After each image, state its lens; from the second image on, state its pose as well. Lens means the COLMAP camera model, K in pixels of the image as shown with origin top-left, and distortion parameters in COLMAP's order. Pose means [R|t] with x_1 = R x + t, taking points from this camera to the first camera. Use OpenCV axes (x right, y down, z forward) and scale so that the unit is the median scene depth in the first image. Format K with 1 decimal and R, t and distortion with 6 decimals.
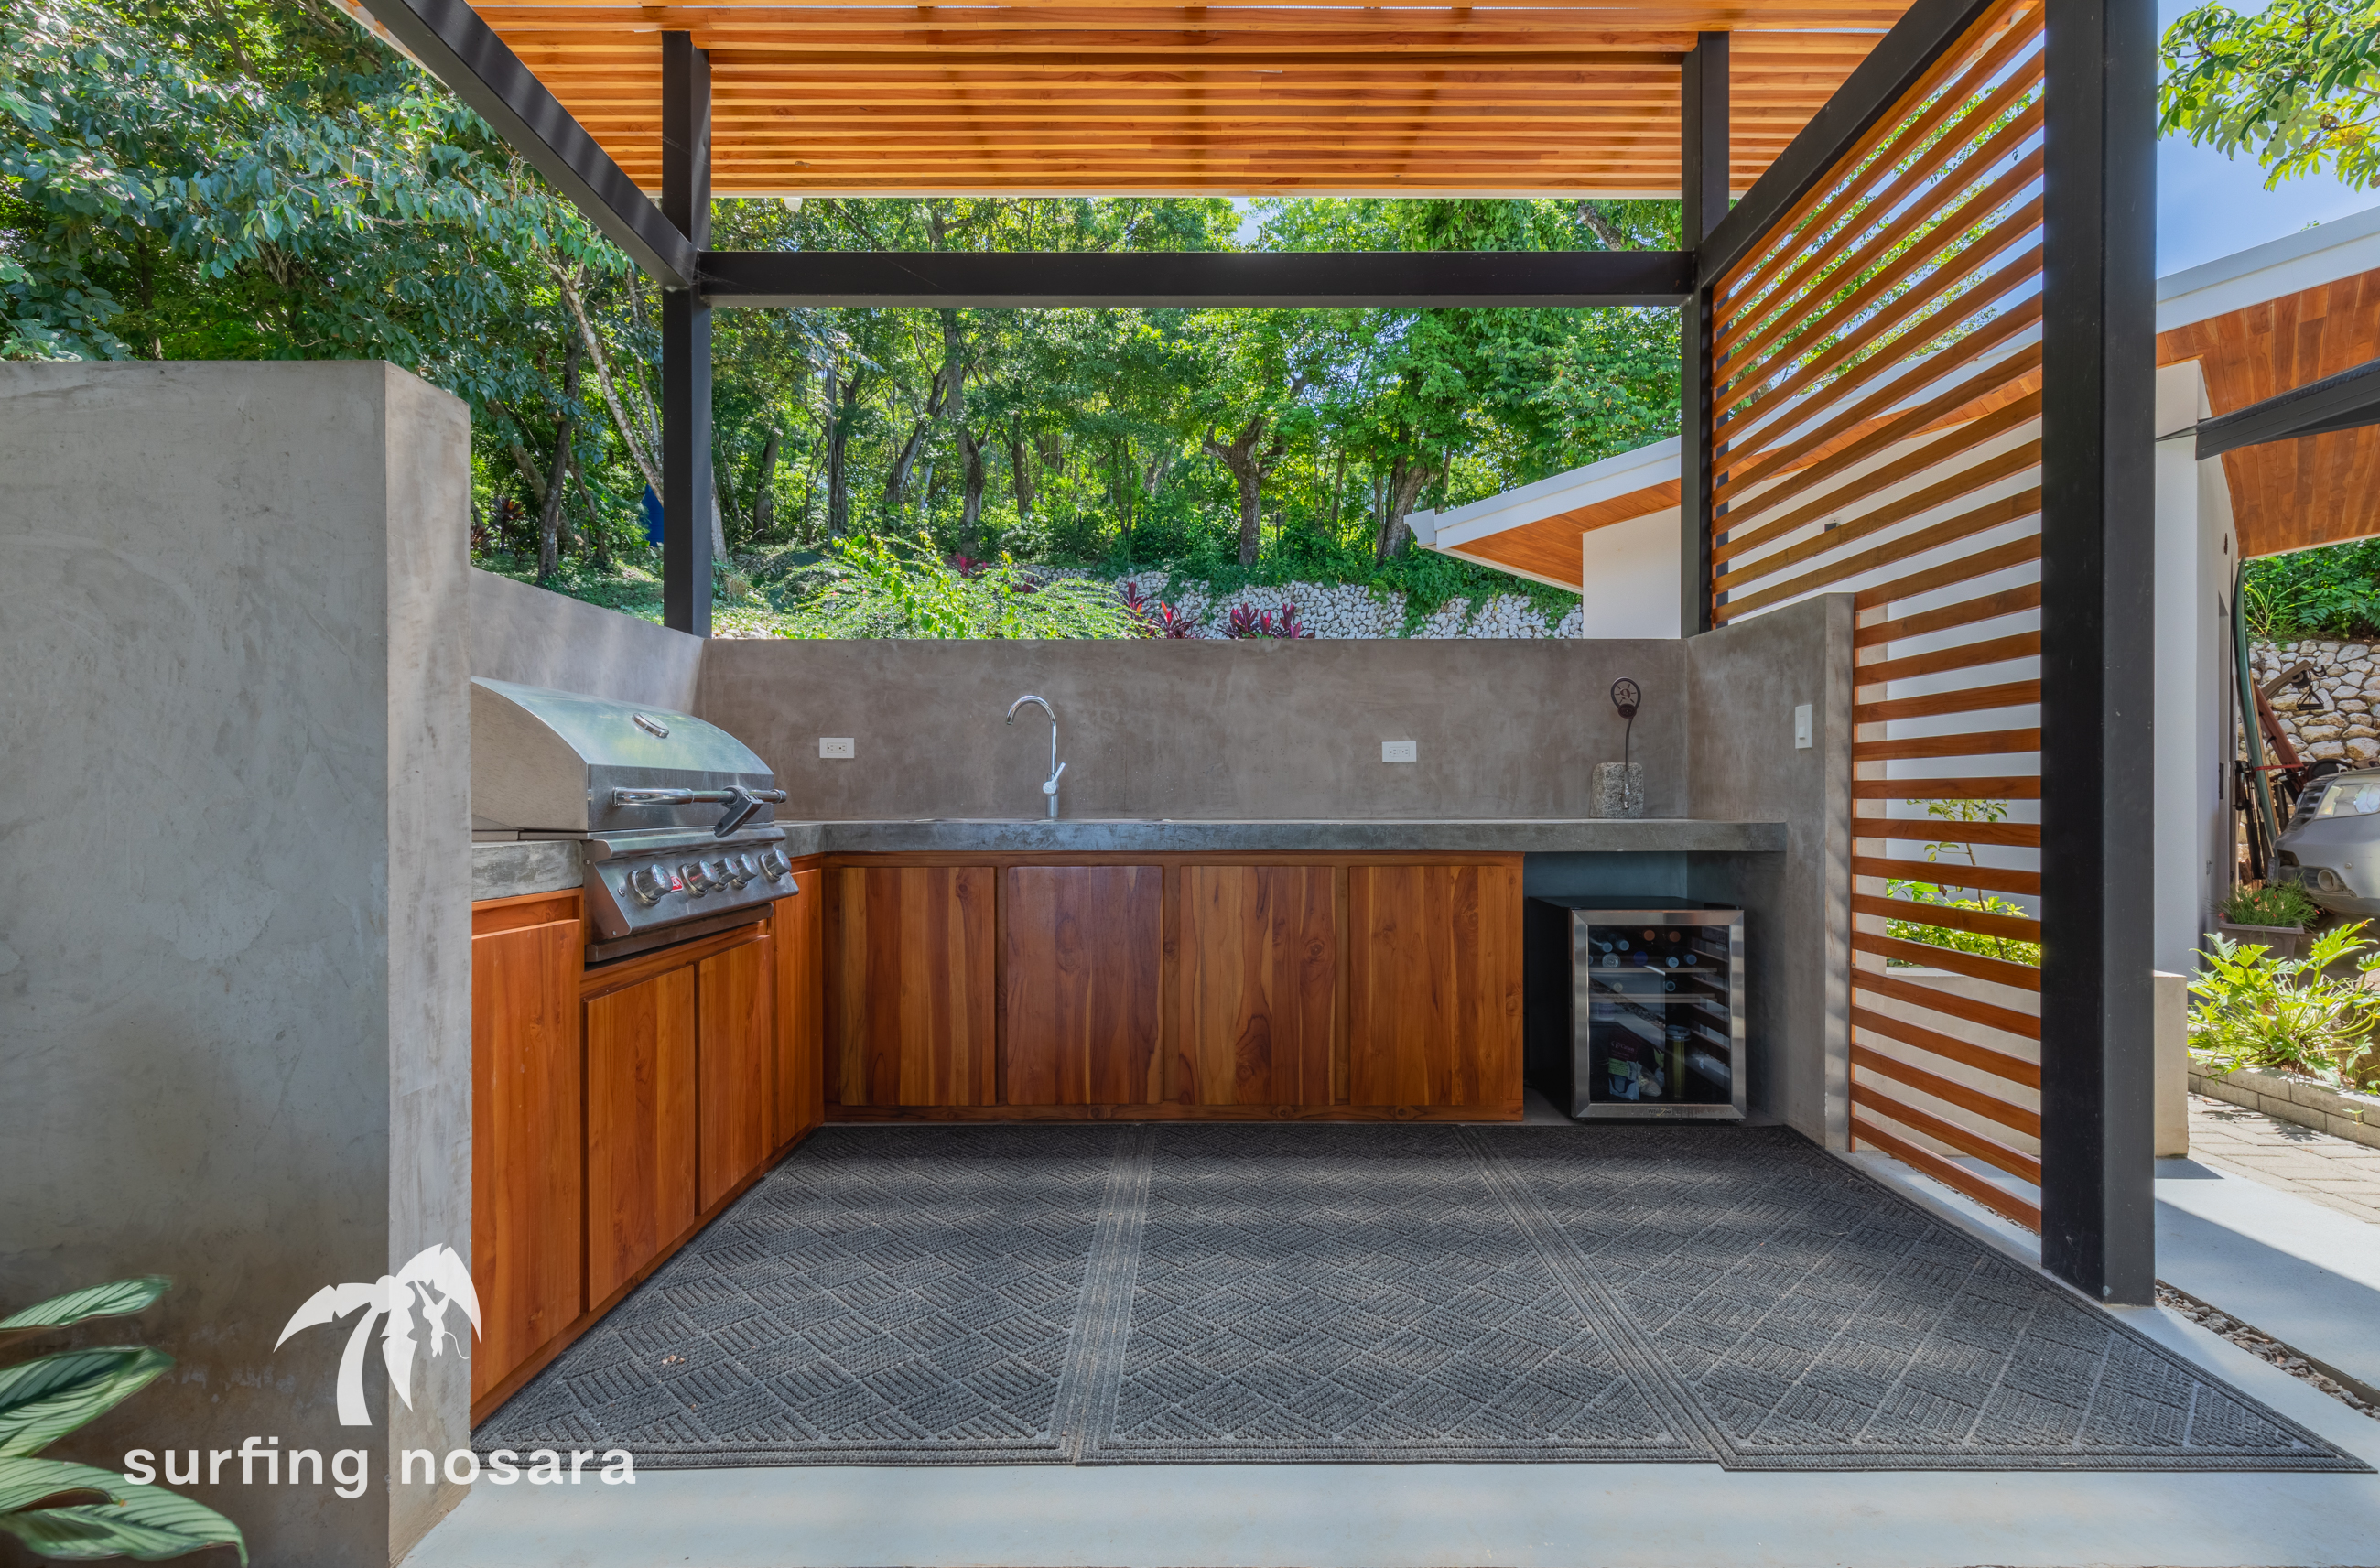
lens RADIAL K [[1079.8, 0, 1191.7], [0, 1079.8, 799.6], [0, 0, 1]] dist [-0.001291, -0.000557]
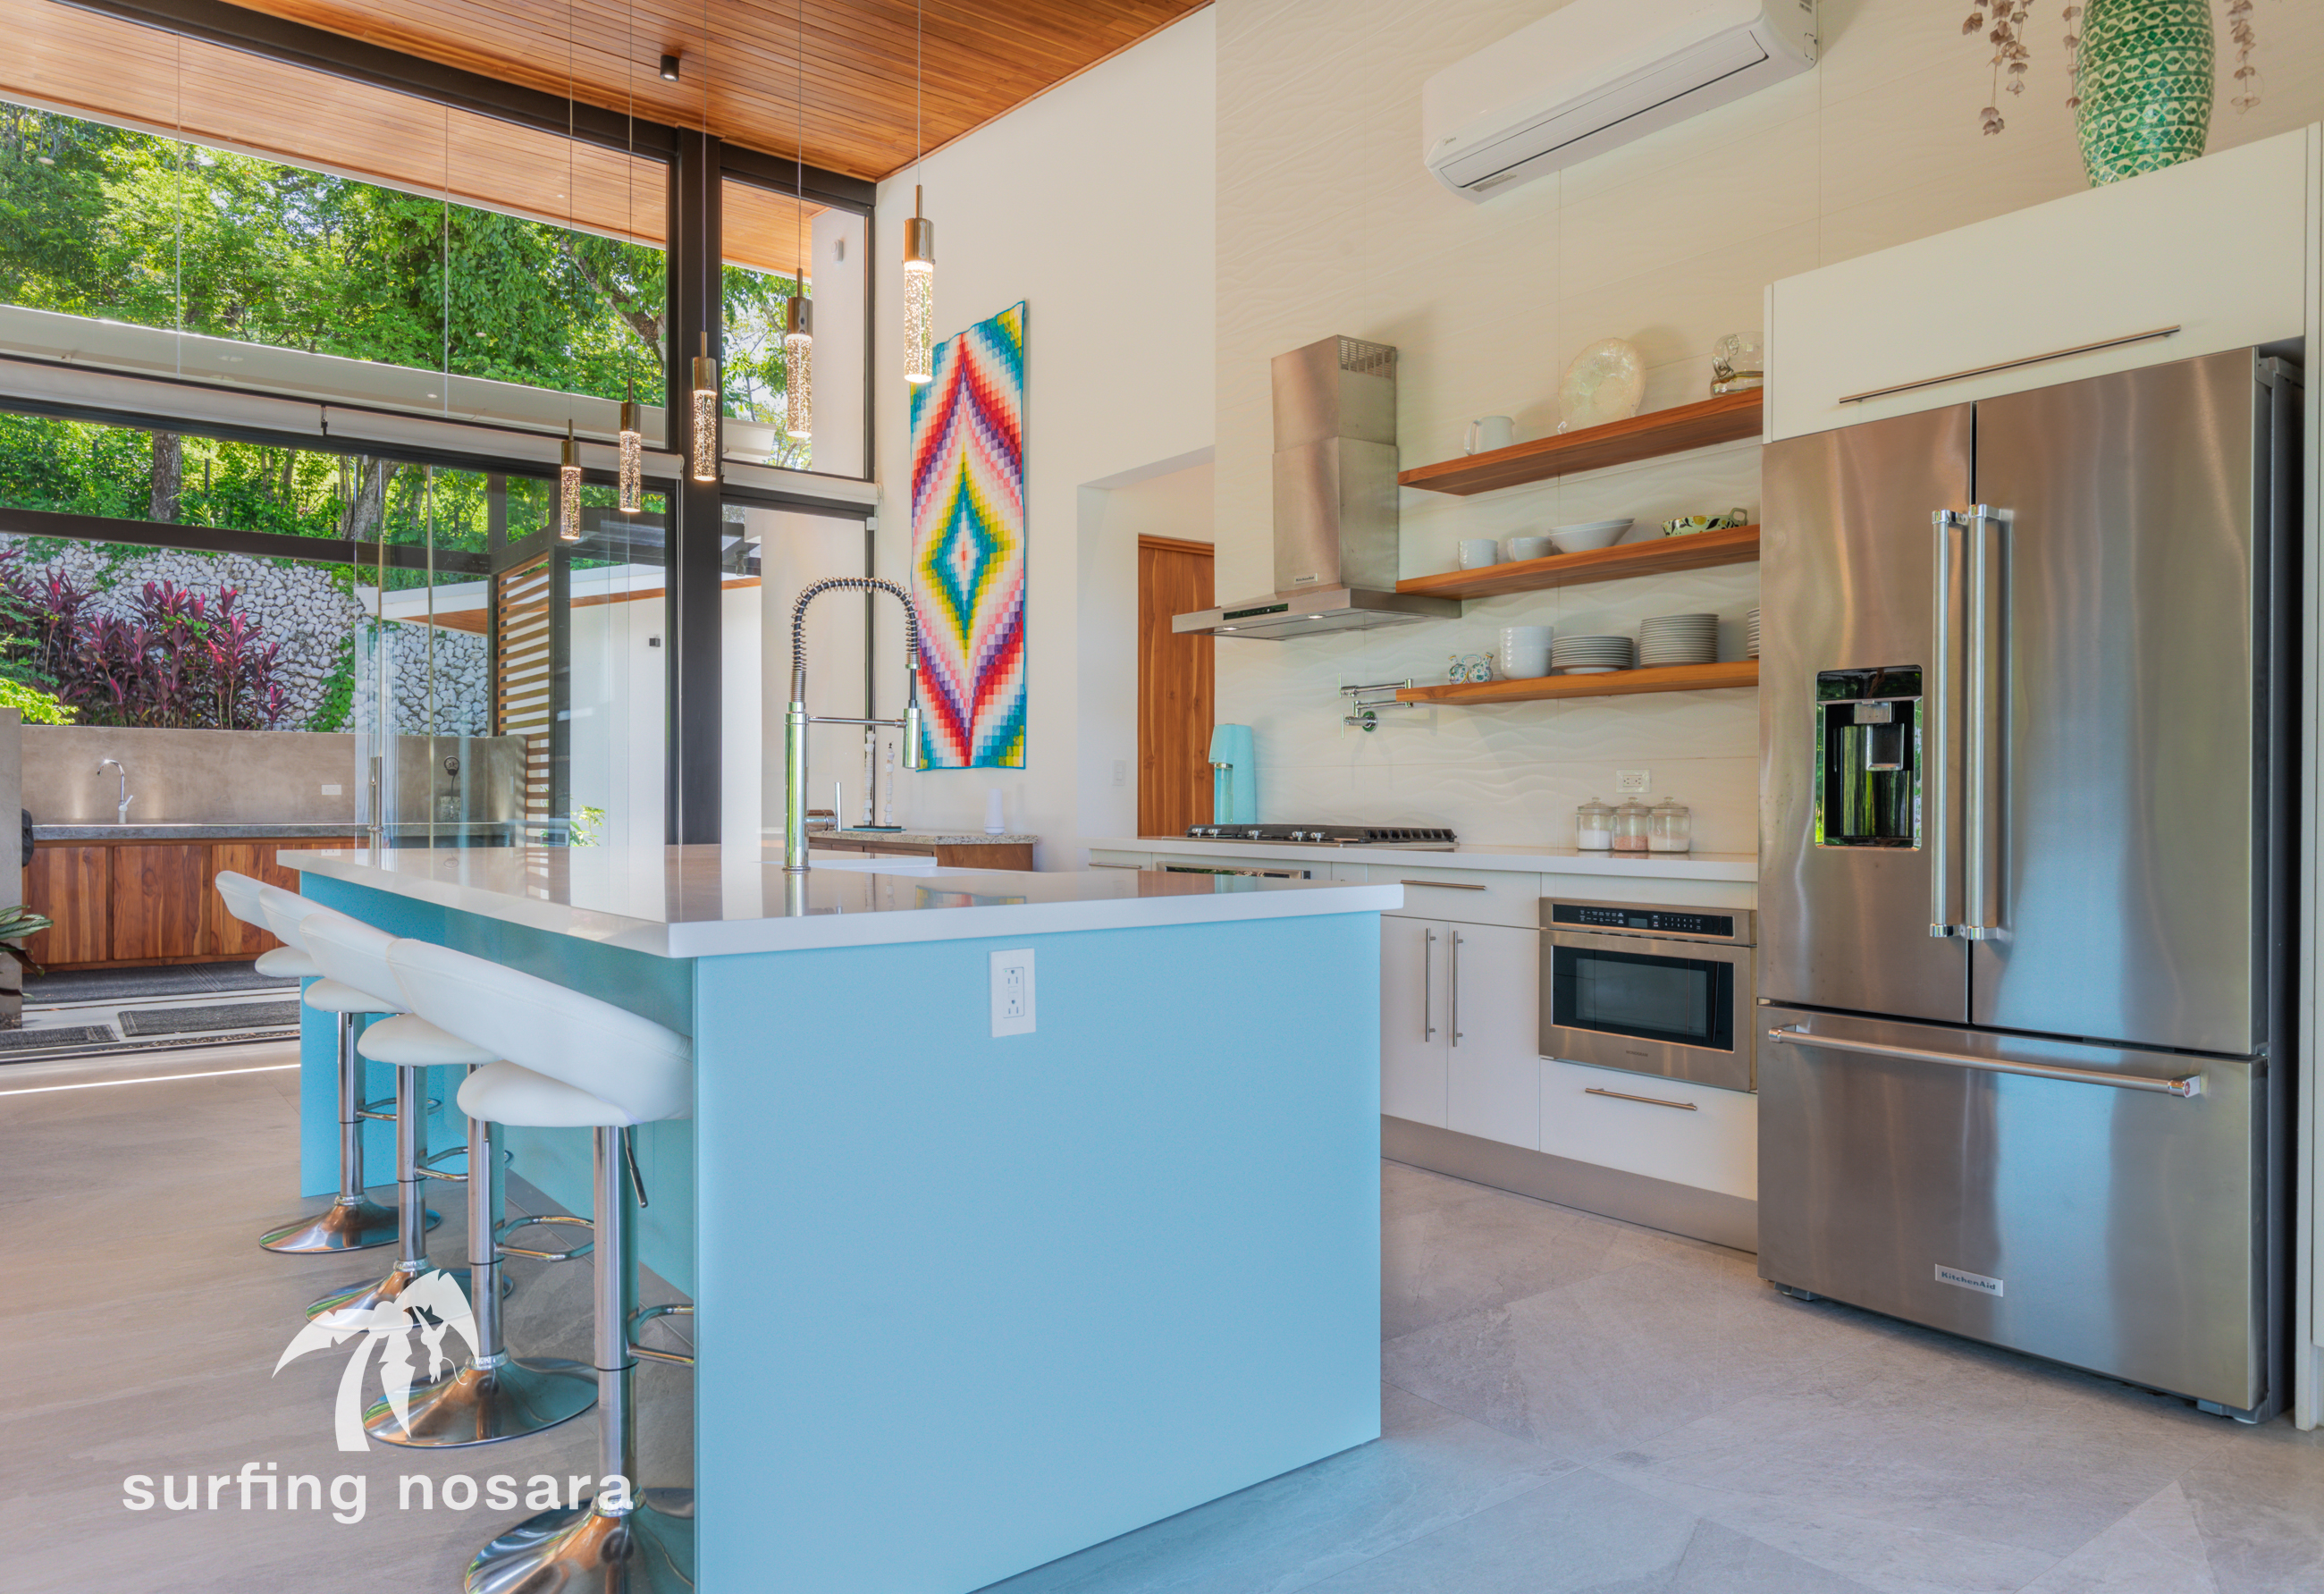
lens RADIAL K [[1516.0, 0, 1216.3], [0, 1516.0, 803.5], [0, 0, 1]] dist [0.014190, -0.006589]
pose [[0.776448, 0.000210, 0.630181, -0.315460], [-0.000842, 0.999999, 0.000705, -0.022211], [-0.630181, -0.001078, 0.776448, -2.245048]]
